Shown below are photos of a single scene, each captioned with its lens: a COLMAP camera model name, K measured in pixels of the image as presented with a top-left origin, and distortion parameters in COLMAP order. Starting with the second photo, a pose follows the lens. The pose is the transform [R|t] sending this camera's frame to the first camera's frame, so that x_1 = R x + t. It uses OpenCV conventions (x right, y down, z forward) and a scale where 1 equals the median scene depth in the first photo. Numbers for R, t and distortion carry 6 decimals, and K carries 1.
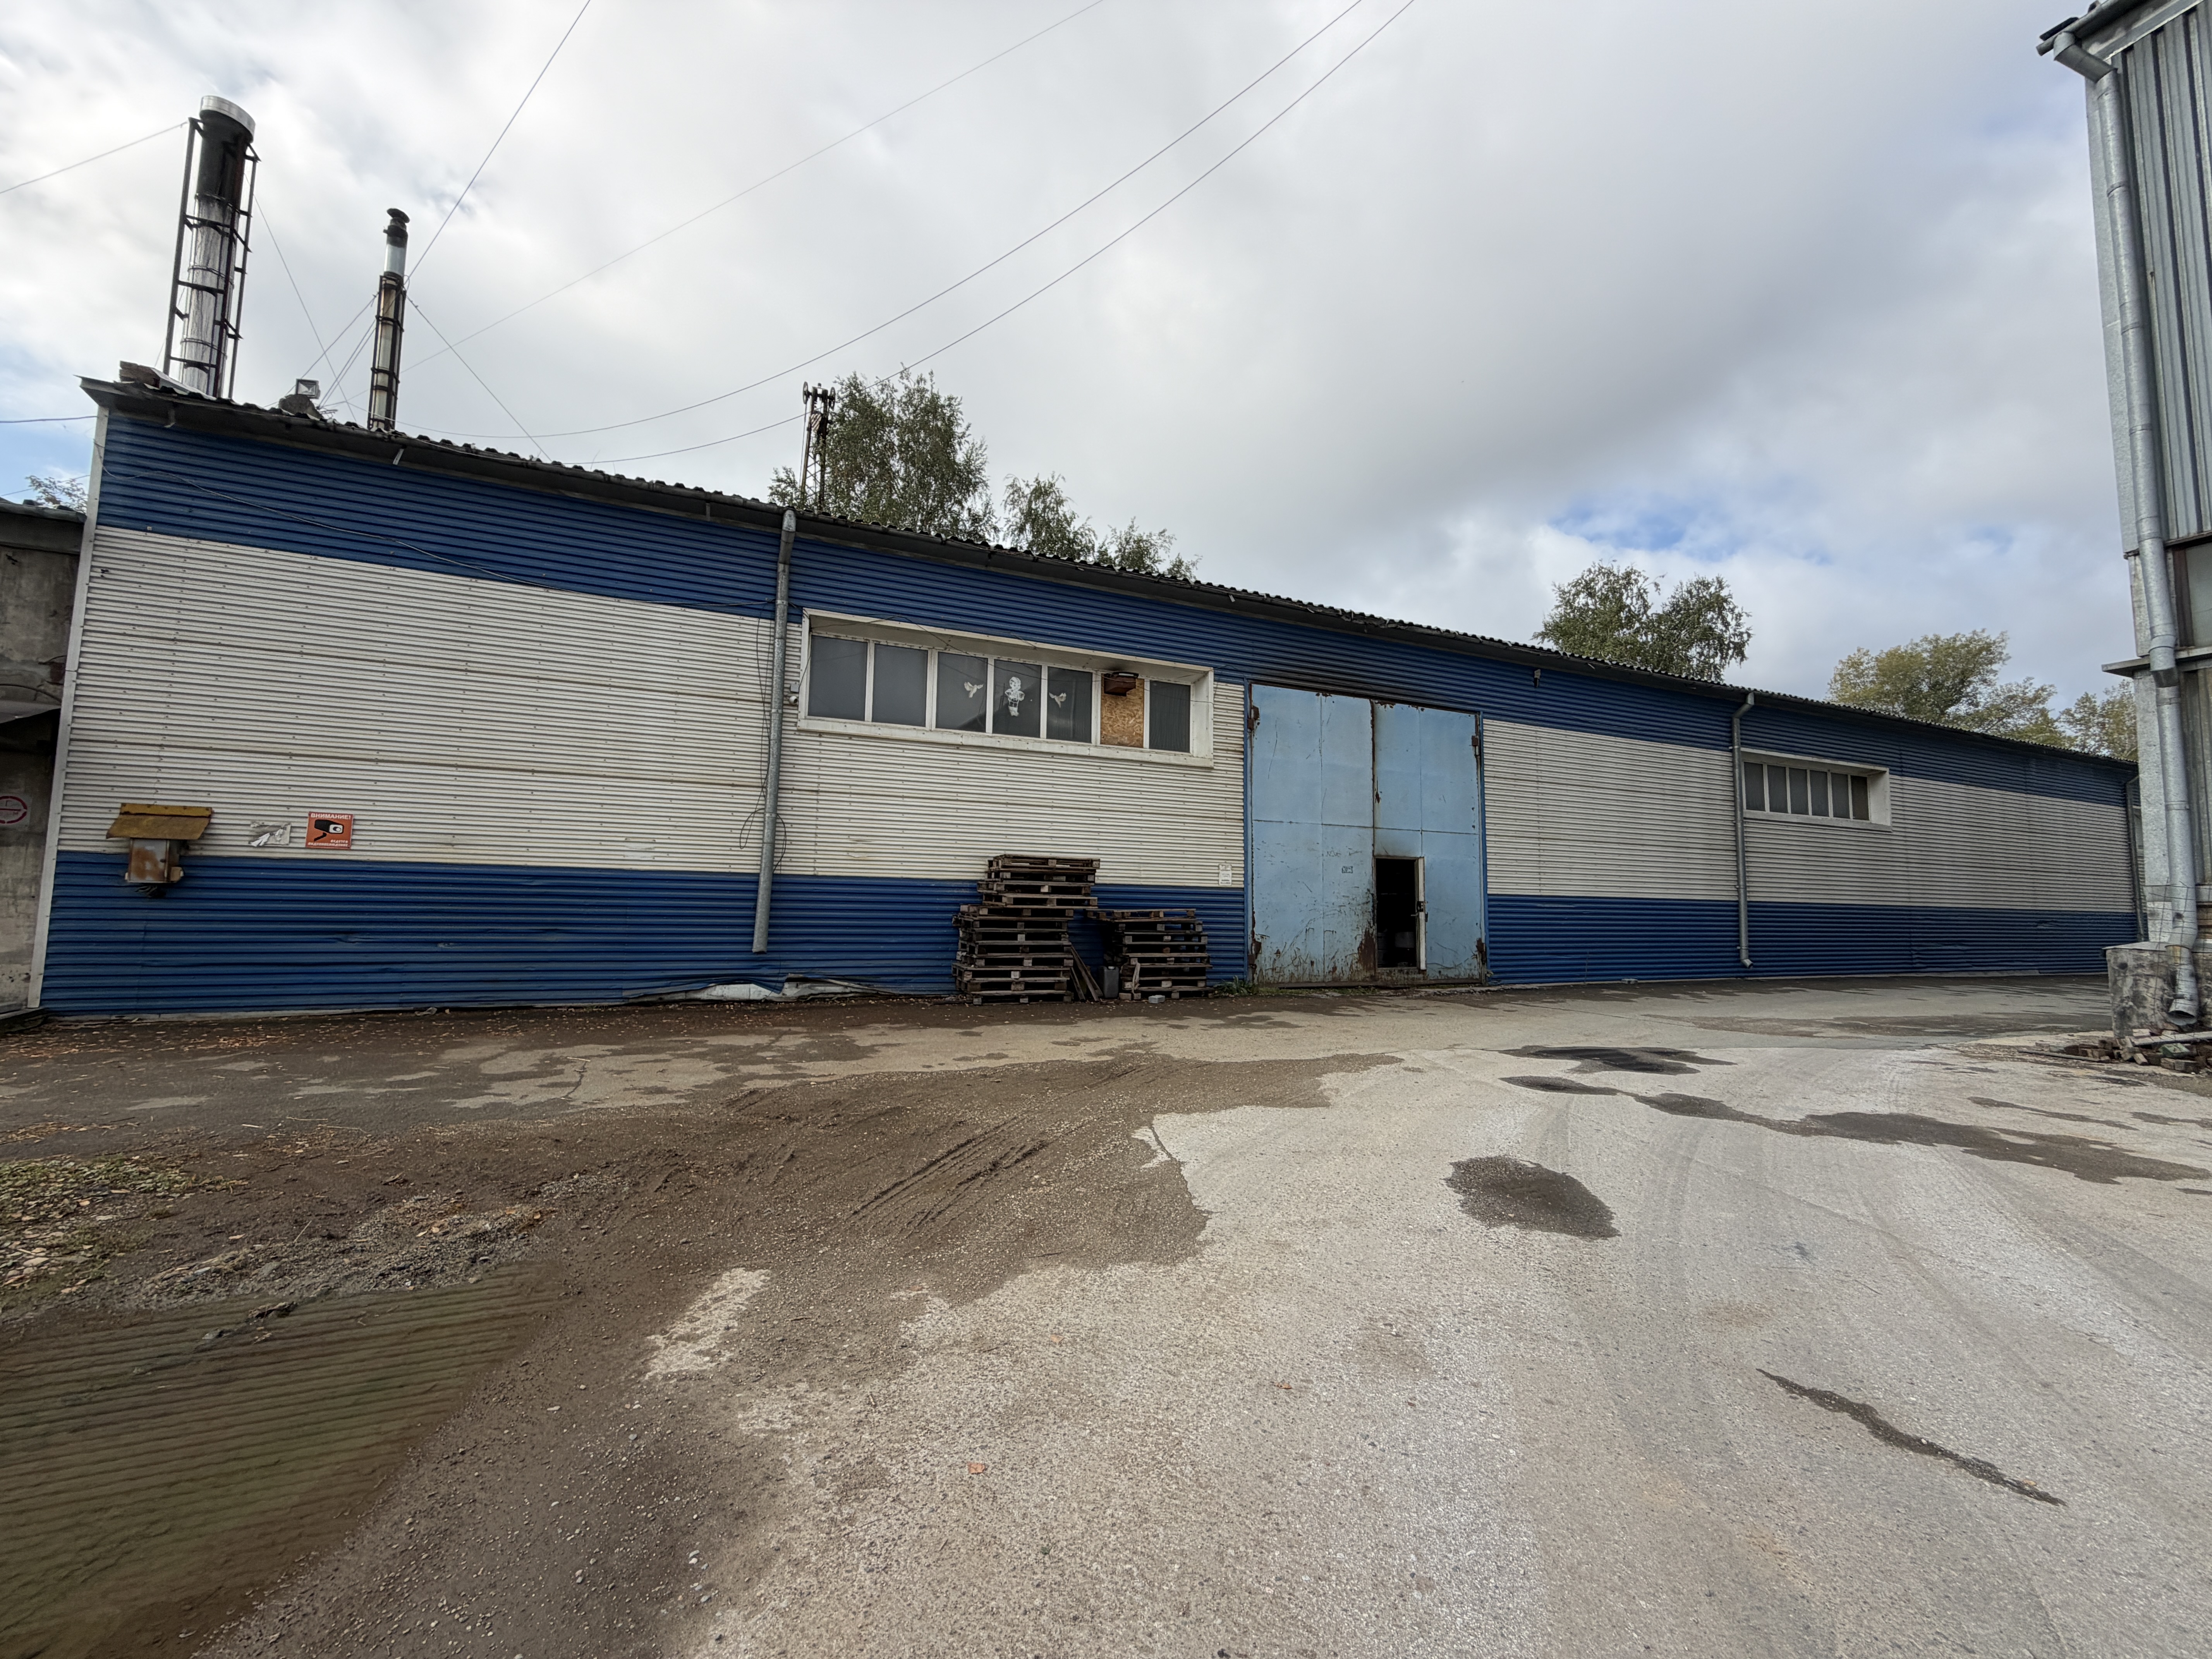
lens RADIAL K [[881.5, 0, 1106.0], [0, 881.5, 829.5], [0, 0, 1]] dist [0.000211, -0.000389]
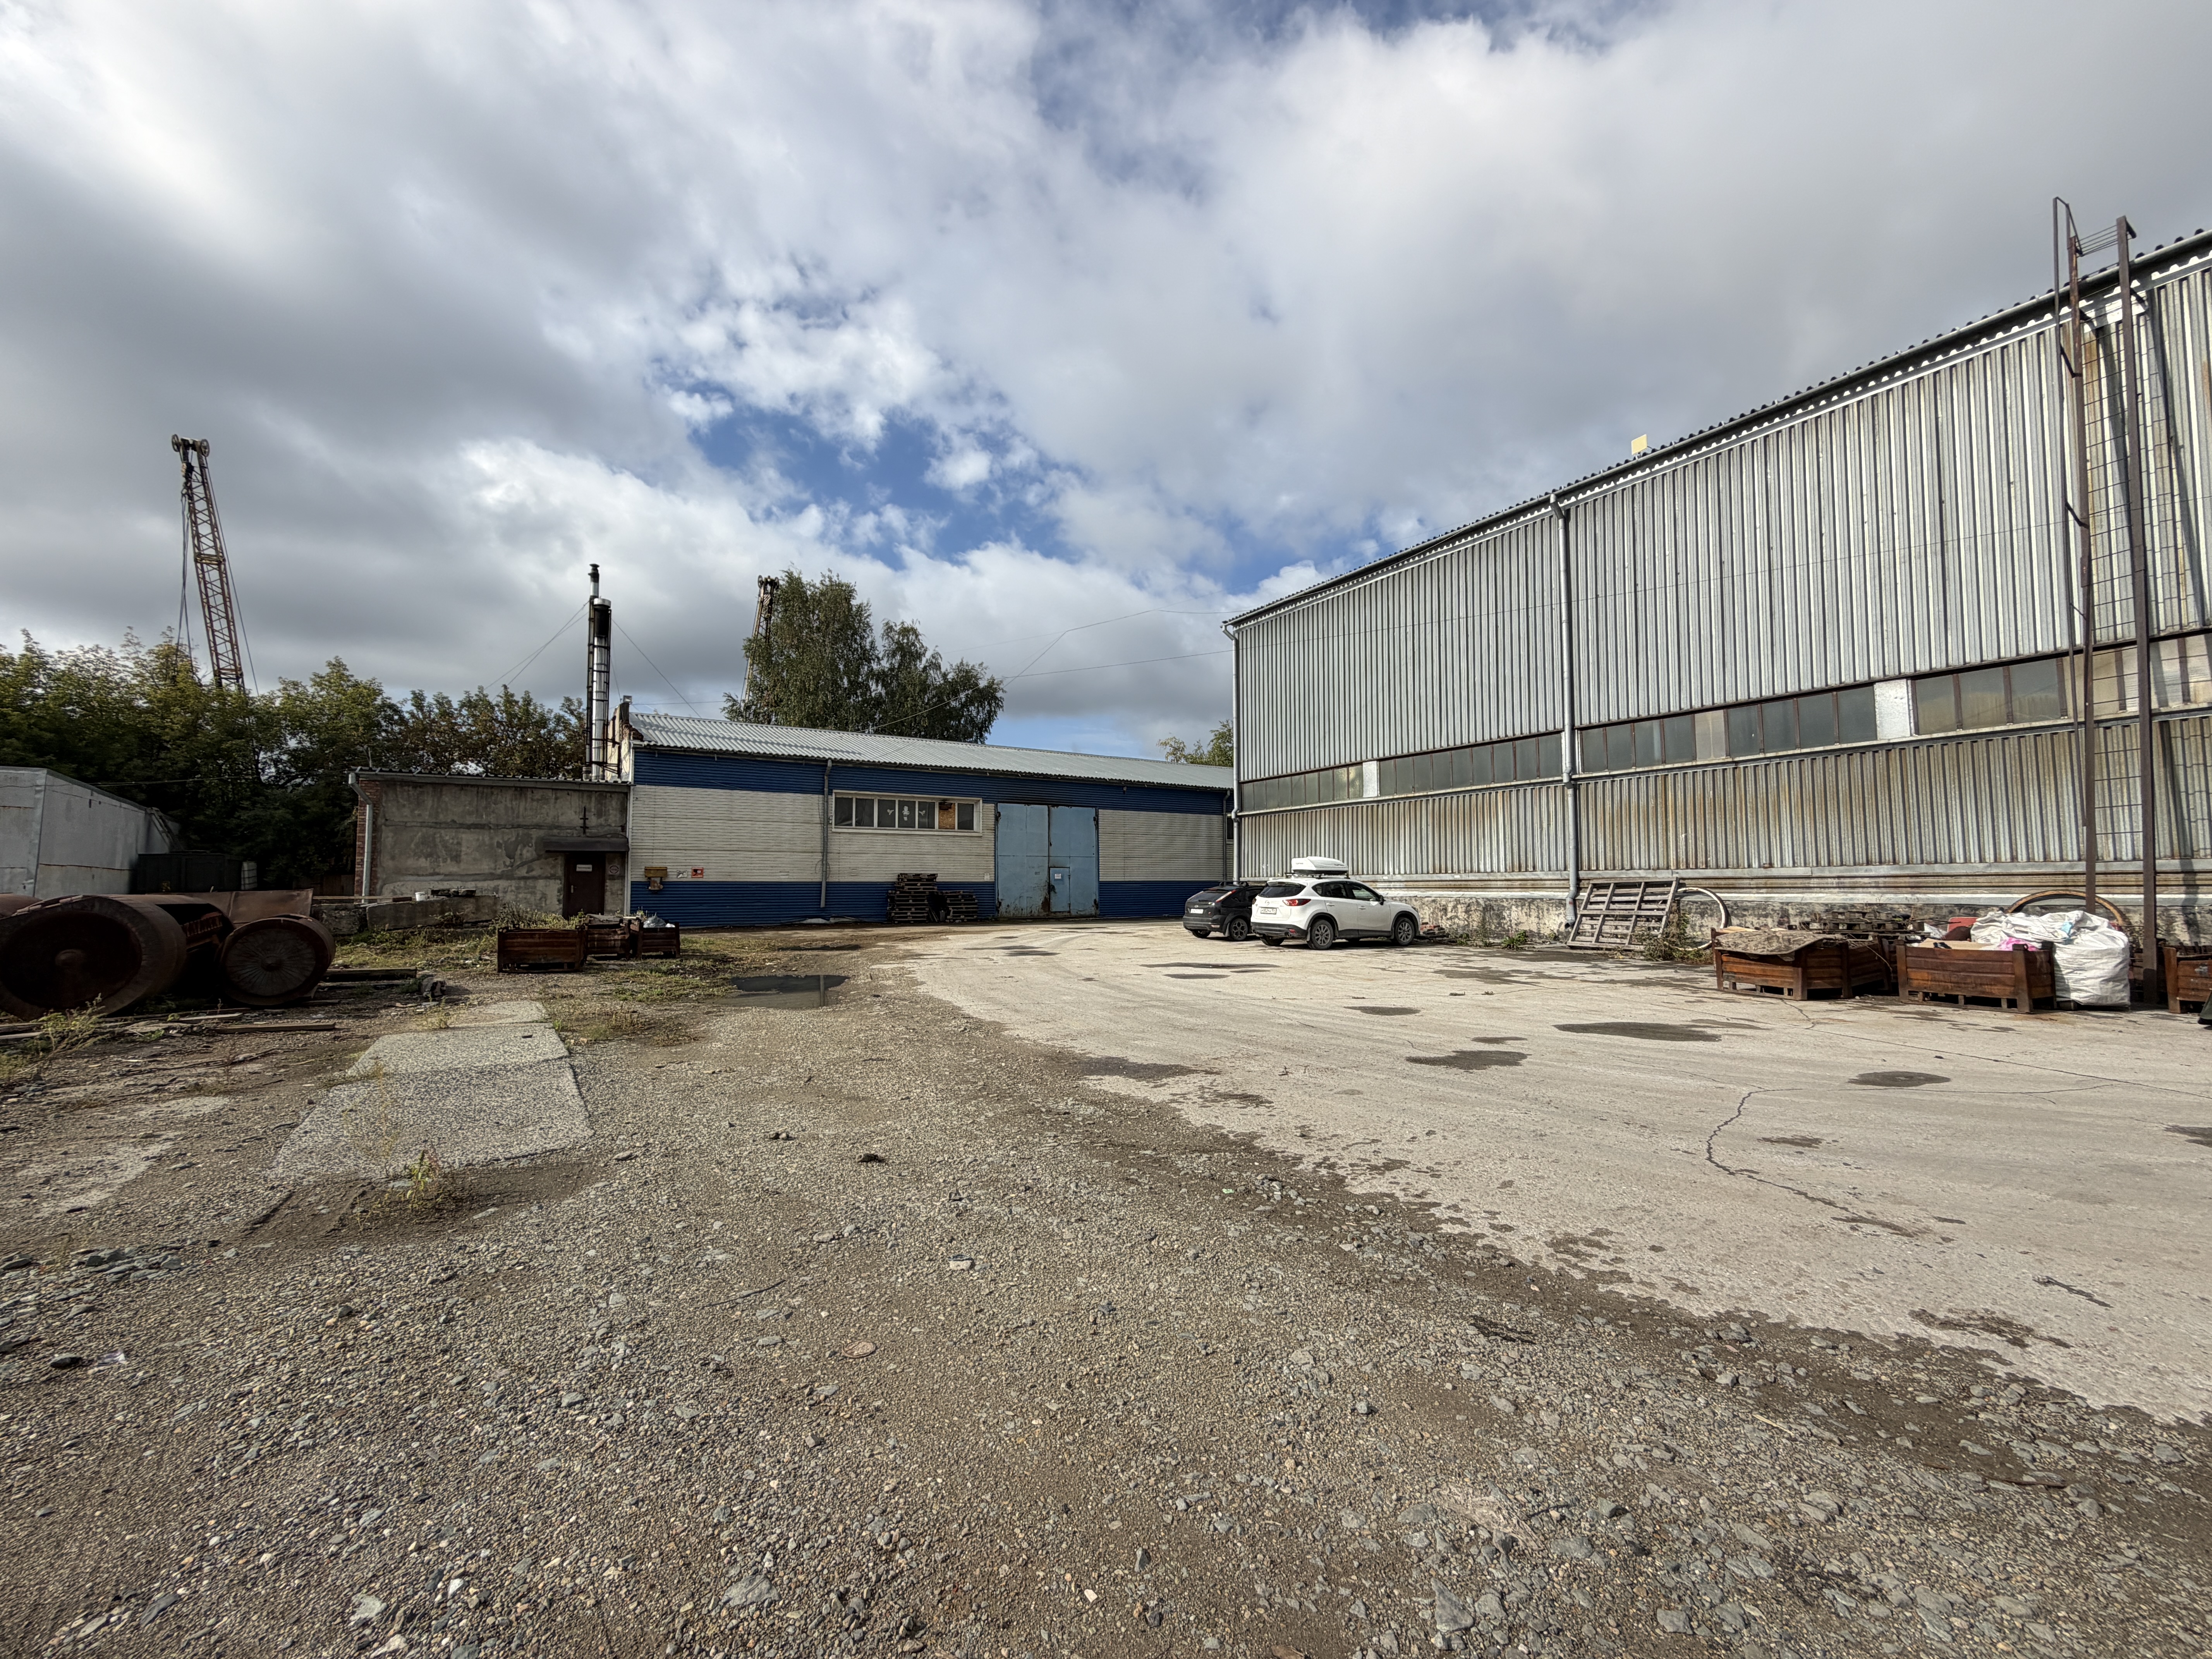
lens RADIAL K [[881.5, 0, 1106.0], [0, 881.5, 829.5], [0, 0, 1]] dist [0.000211, -0.000389]
pose [[0.987200, -0.011570, 0.159067, 0.070396], [0.007550, 0.999637, 0.025852, -0.161903], [-0.159308, -0.024320, 0.986929, -1.724810]]
